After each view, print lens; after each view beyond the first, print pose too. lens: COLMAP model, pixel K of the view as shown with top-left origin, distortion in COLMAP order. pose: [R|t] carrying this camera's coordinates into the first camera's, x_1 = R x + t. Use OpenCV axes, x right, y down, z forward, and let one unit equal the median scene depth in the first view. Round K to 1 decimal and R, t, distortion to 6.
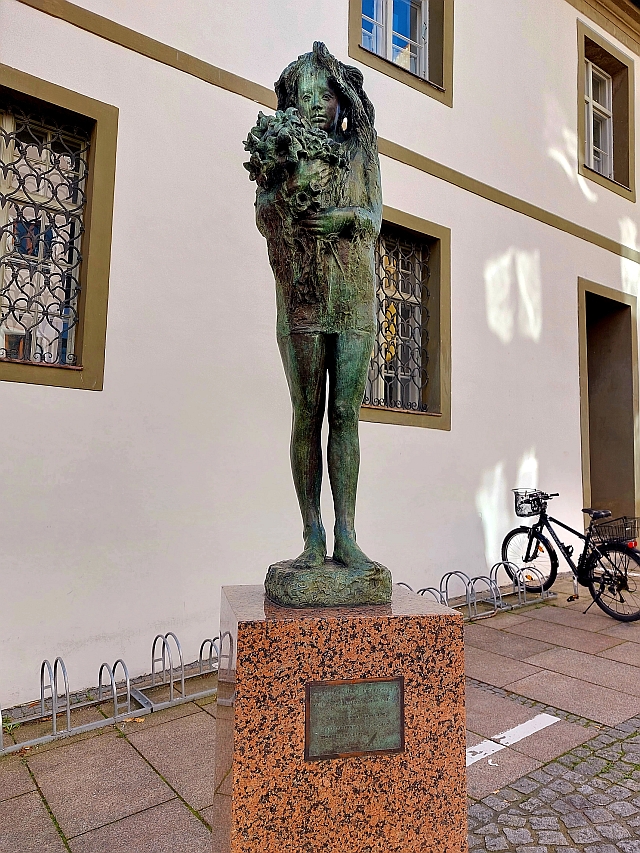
lens RADIAL K [[594.3, 0, 320.0], [0, 594.3, 426.5], [0, 0, 1]] dist [0.077691, -0.097711]
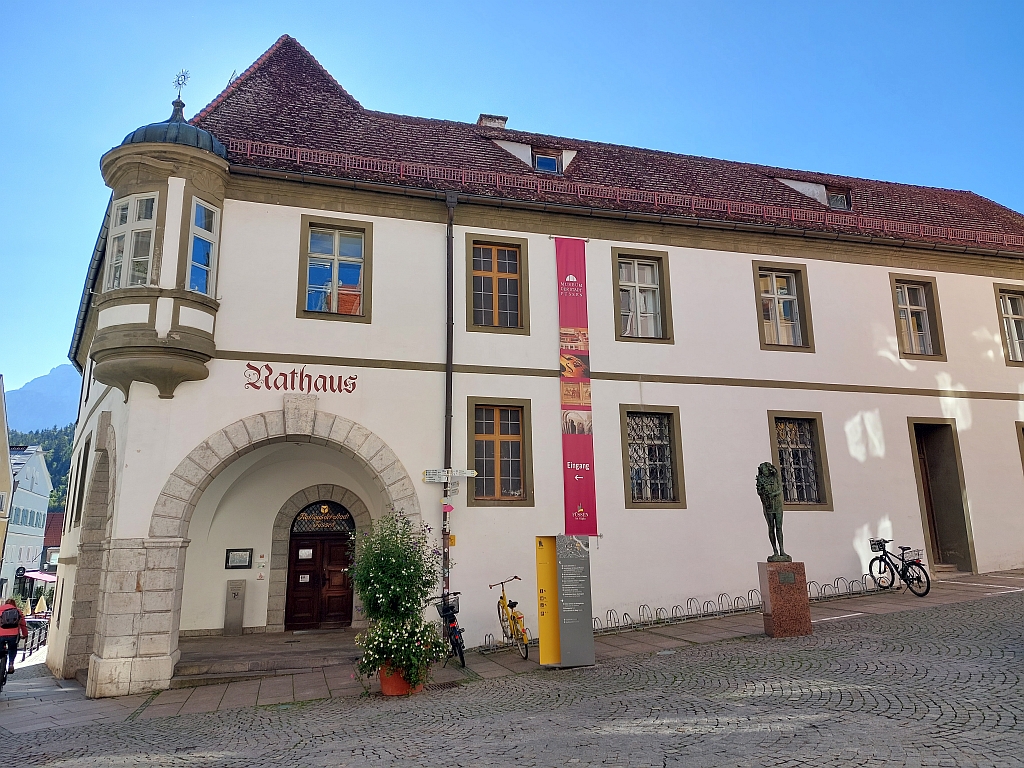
lens RADIAL K [[713.5, 0, 512.0], [0, 713.5, 384.0], [0, 0, 1]] dist [0.077691, -0.097711]
pose [[0.949125, -0.106727, -0.296262, -0.051416], [0.071107, 0.989152, -0.128536, -0.183926], [0.306767, 0.100930, 0.946418, -1.738432]]
